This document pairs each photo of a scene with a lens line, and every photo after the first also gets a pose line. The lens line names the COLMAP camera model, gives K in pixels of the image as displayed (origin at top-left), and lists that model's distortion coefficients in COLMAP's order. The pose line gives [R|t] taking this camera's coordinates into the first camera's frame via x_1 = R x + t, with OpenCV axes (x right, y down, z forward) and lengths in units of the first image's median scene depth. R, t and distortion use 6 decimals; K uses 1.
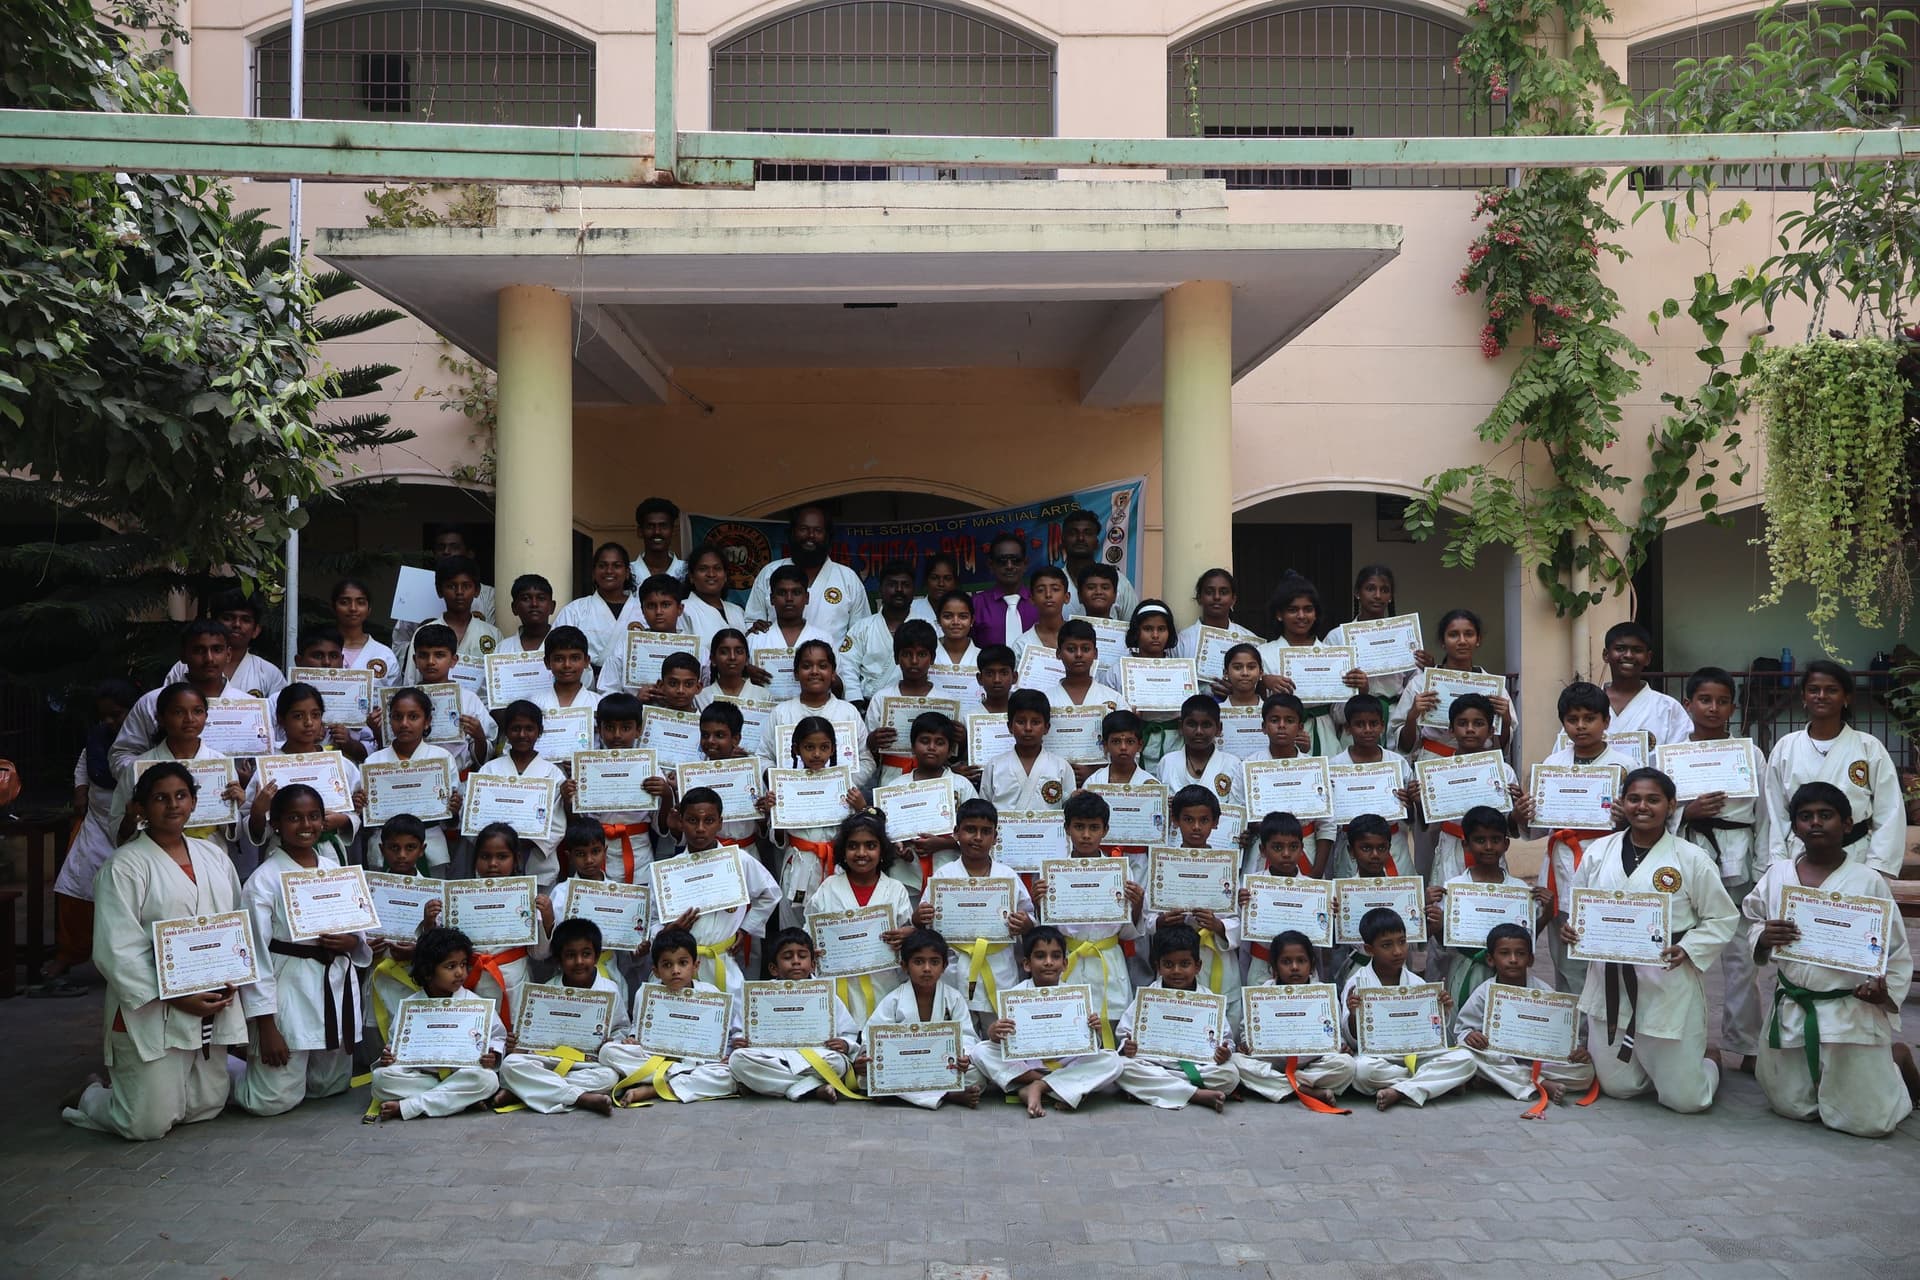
lens RADIAL K [[1668.8, 0, 960.0], [0, 1668.8, 640.0], [0, 0, 1]] dist [-0.001521, 0.004184]
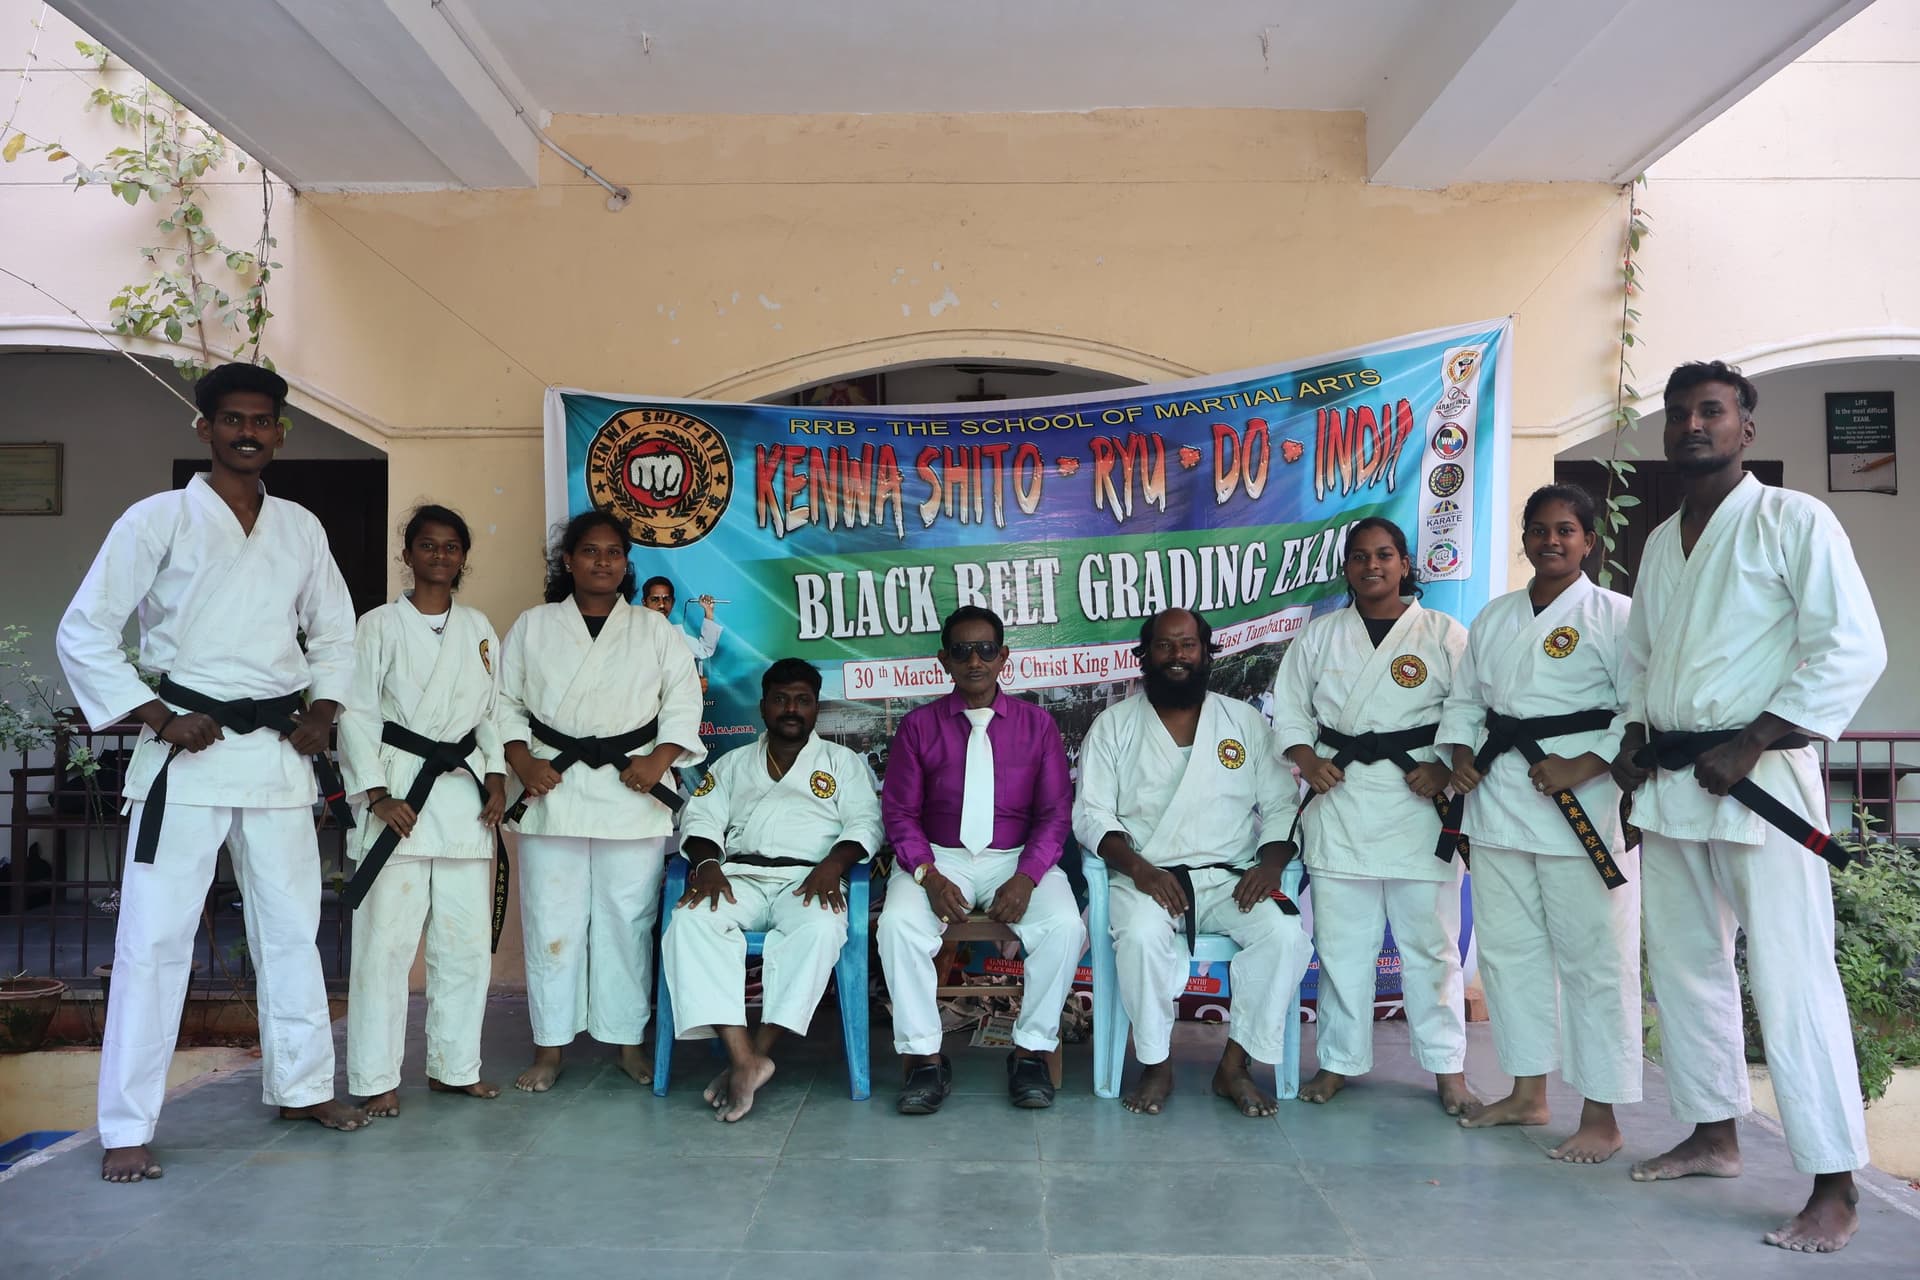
lens RADIAL K [[1668.8, 0, 960.0], [0, 1668.8, 640.0], [0, 0, 1]] dist [-0.001521, 0.004184]
pose [[0.998922, 0.002091, -0.046380, -0.025527], [-0.003081, 0.999768, -0.021296, 0.005649], [0.046325, 0.021416, 0.998697, 0.511830]]
